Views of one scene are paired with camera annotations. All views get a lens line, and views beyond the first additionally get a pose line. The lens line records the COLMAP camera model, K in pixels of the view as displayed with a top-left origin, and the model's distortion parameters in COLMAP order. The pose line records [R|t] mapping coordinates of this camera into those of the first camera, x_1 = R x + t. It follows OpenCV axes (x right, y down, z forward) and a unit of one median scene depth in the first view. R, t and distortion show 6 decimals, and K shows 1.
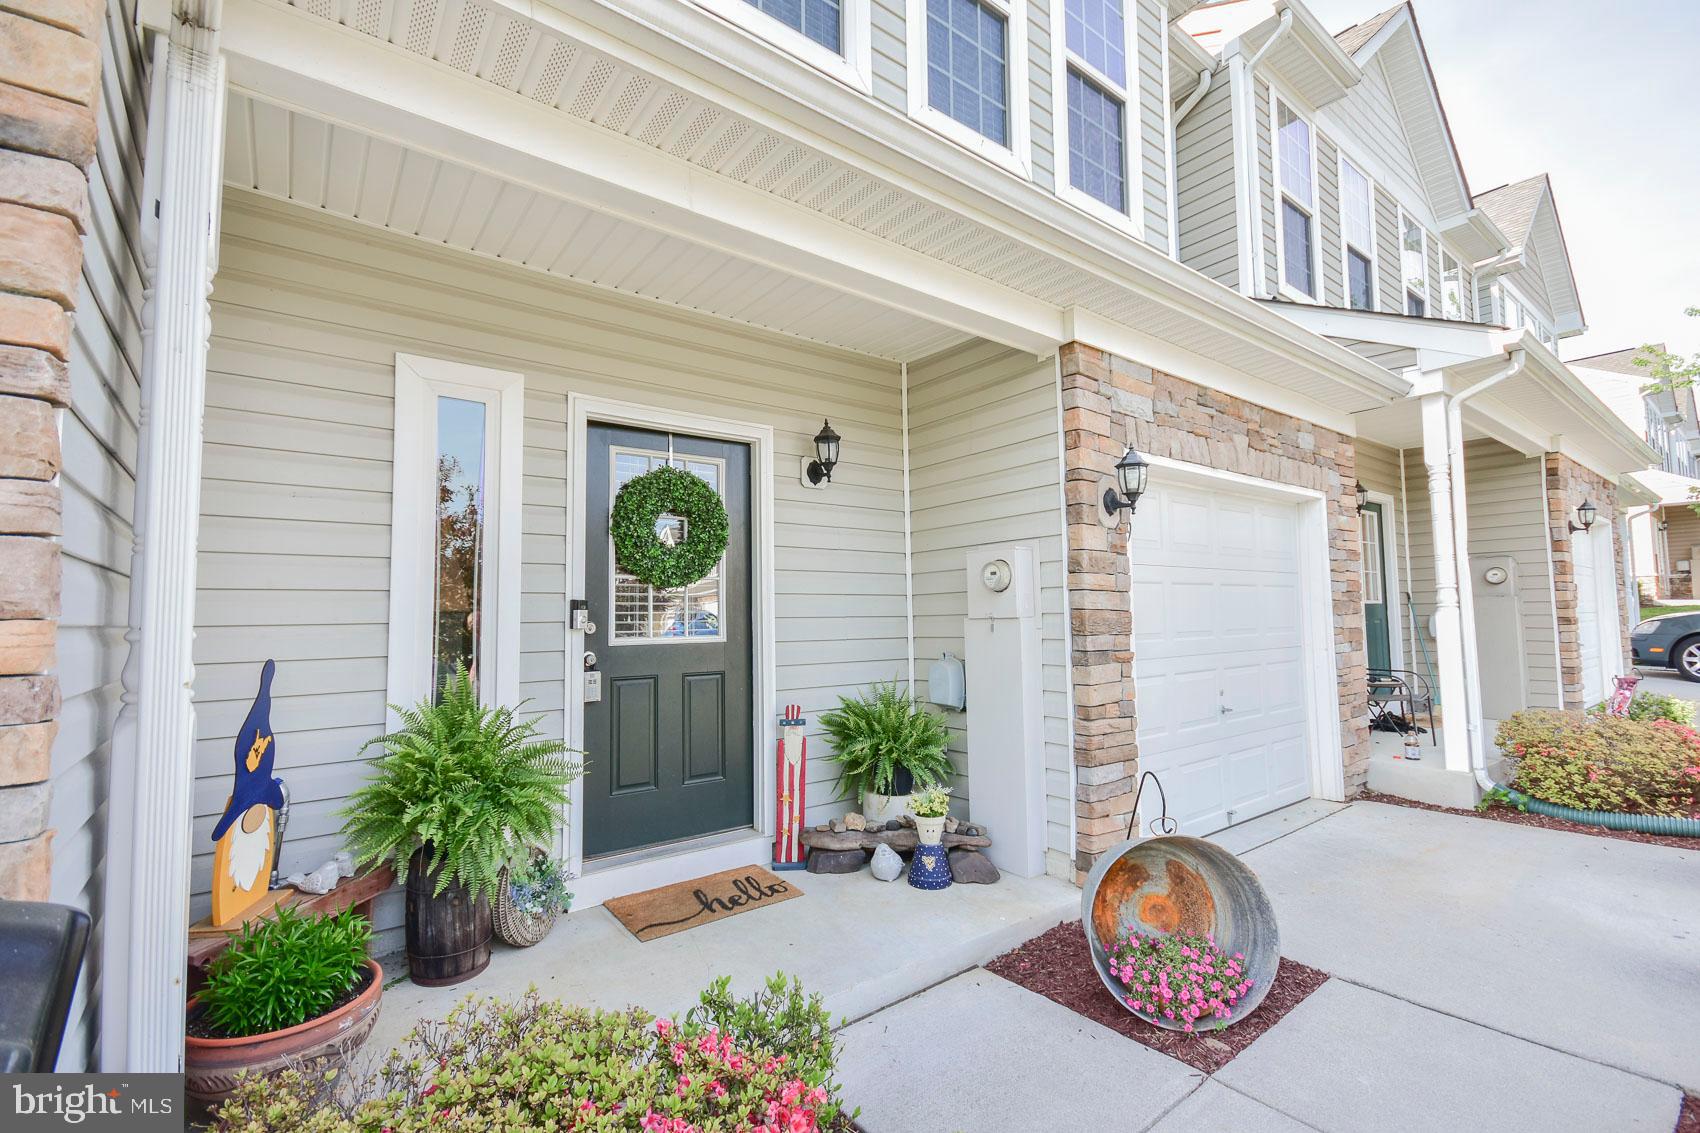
lens RADIAL K [[739.5, 0, 856.8], [0, 739.5, 567.0], [0, 0, 1]] dist [0.013910, -0.003949]
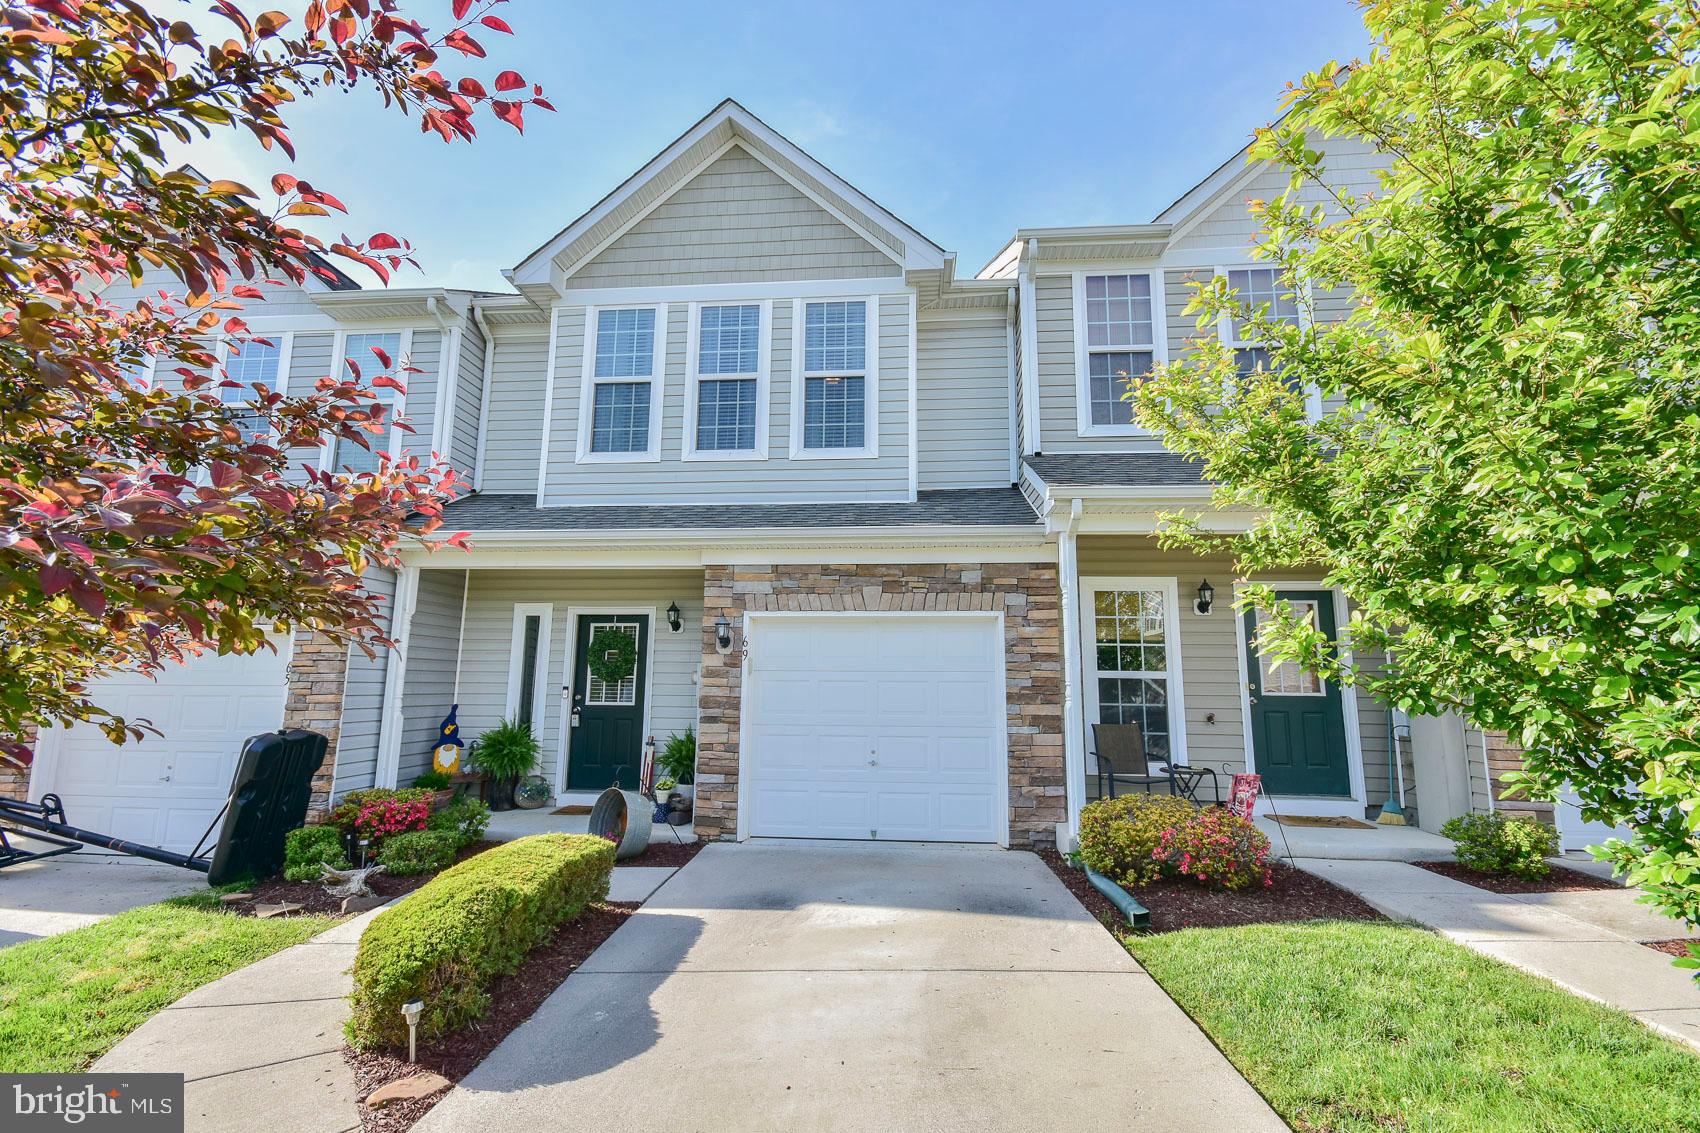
lens RADIAL K [[739.5, 0, 848.0], [0, 739.5, 571.0], [0, 0, 1]] dist [0.013910, -0.003949]
pose [[0.739978, -0.083121, -0.667476, 1.973086], [0.026399, 0.995159, -0.094661, -0.080159], [0.672113, 0.052426, 0.738590, -0.260264]]
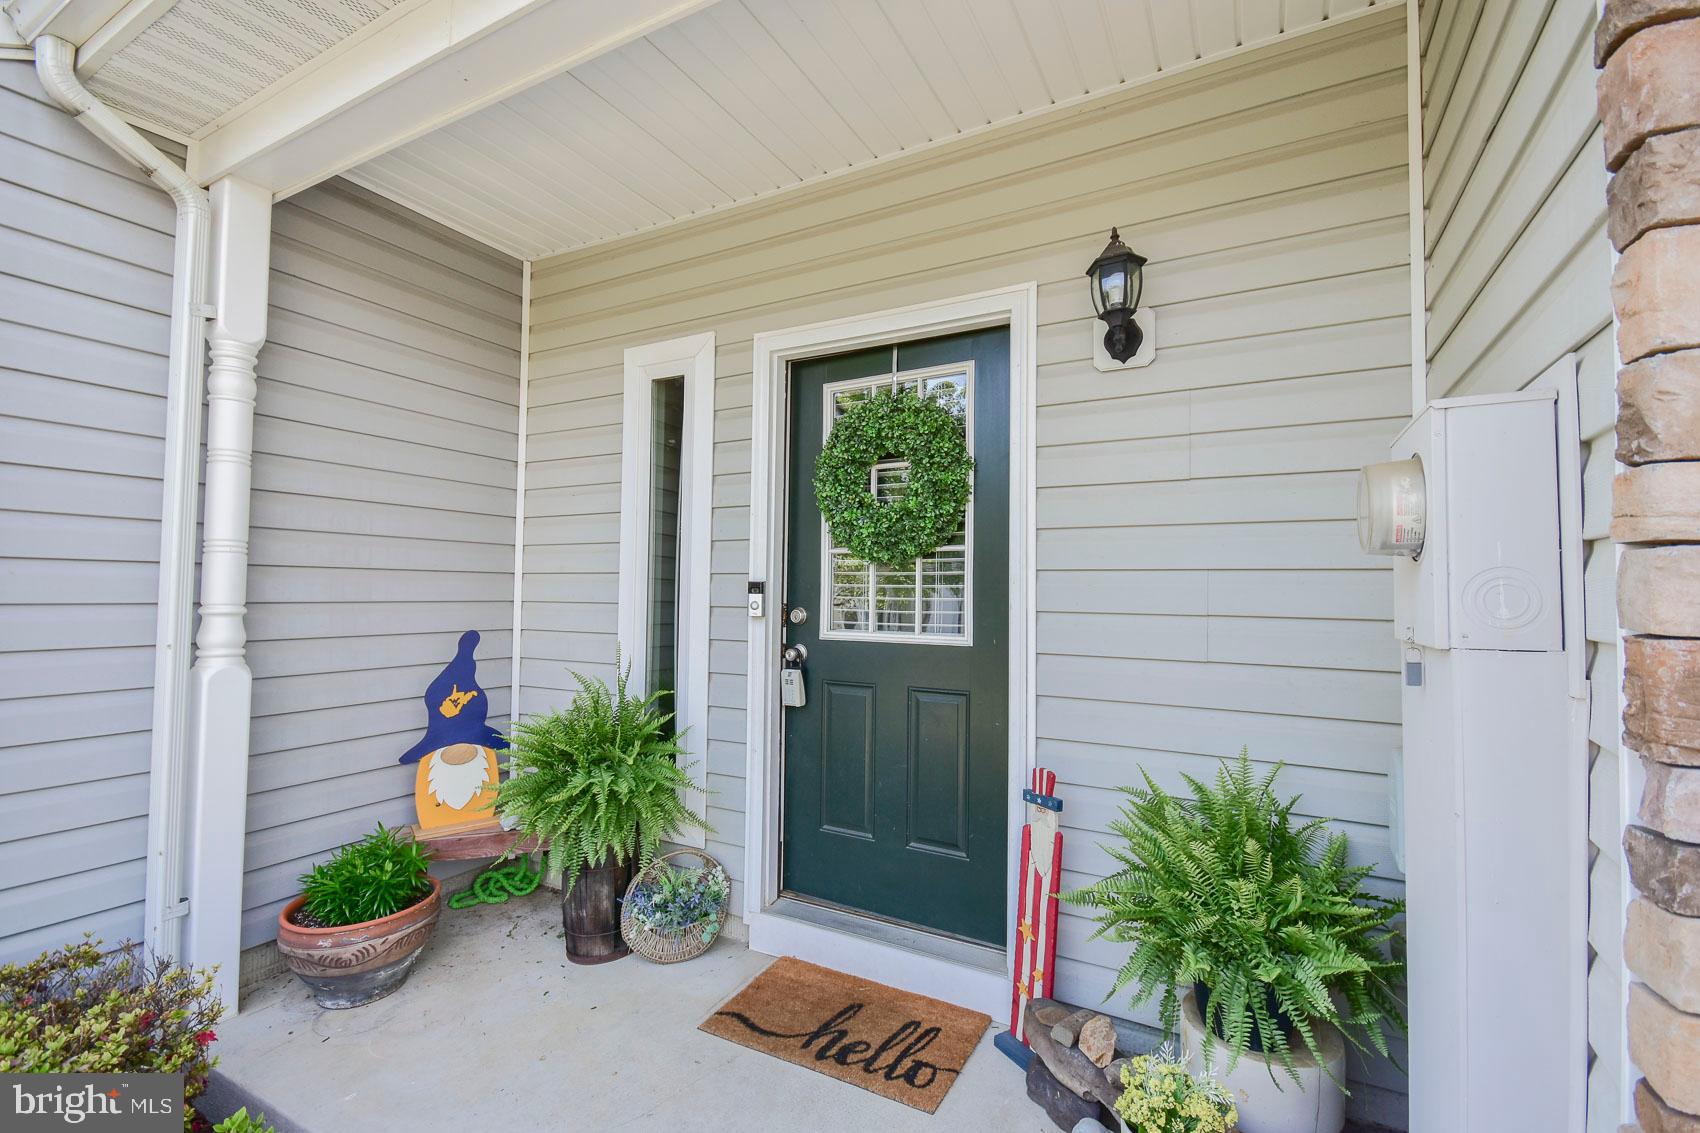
lens RADIAL K [[739.5, 0, 855.5], [0, 739.5, 567.8], [0, 0, 1]] dist [0.013910, -0.003949]
pose [[0.416598, -0.011530, -0.909018, 0.393544], [0.043042, 0.999048, 0.007054, 0.025725], [0.908071, -0.042065, 0.416698, 0.694347]]
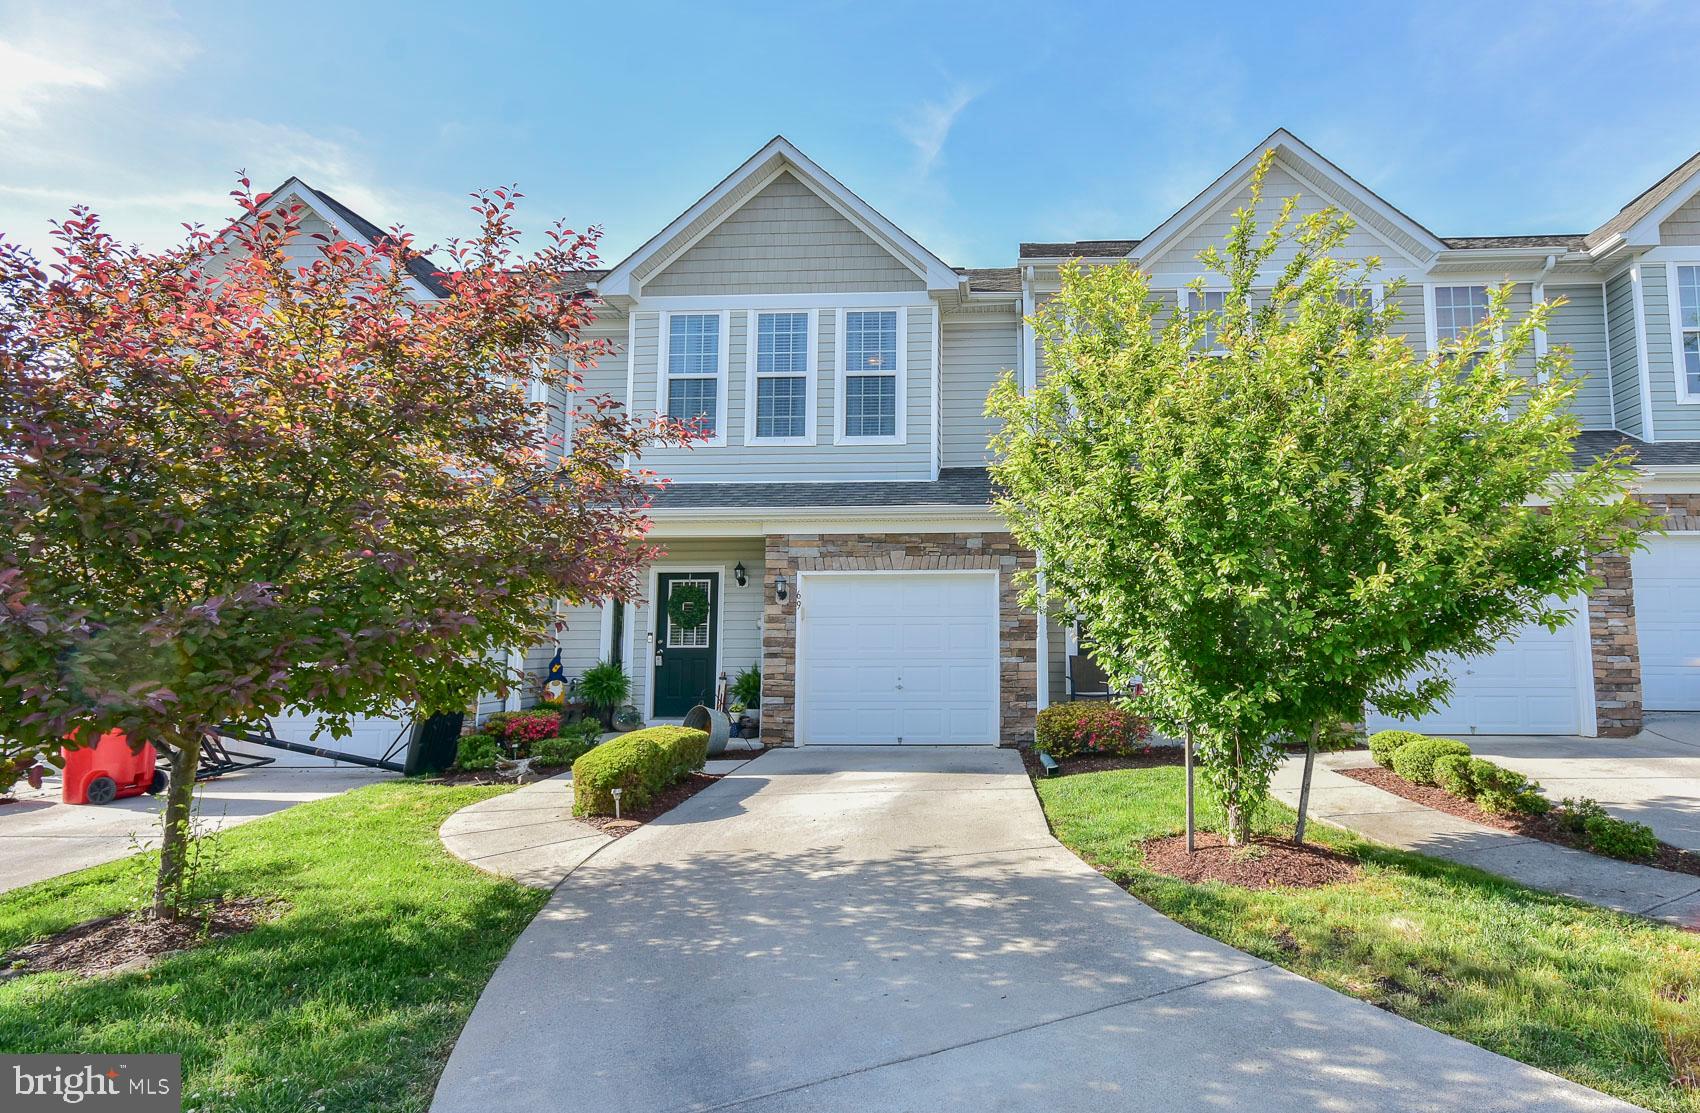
lens RADIAL K [[875.6, 0, 971.1], [0, 875.6, 551.7], [0, 0, 1]] dist [0.012902, 0.000451]
pose [[0.767229, -0.052767, -0.639199, 2.825722], [0.035537, 0.998576, -0.039779, -0.093930], [0.640388, 0.007805, 0.768012, -0.910509]]
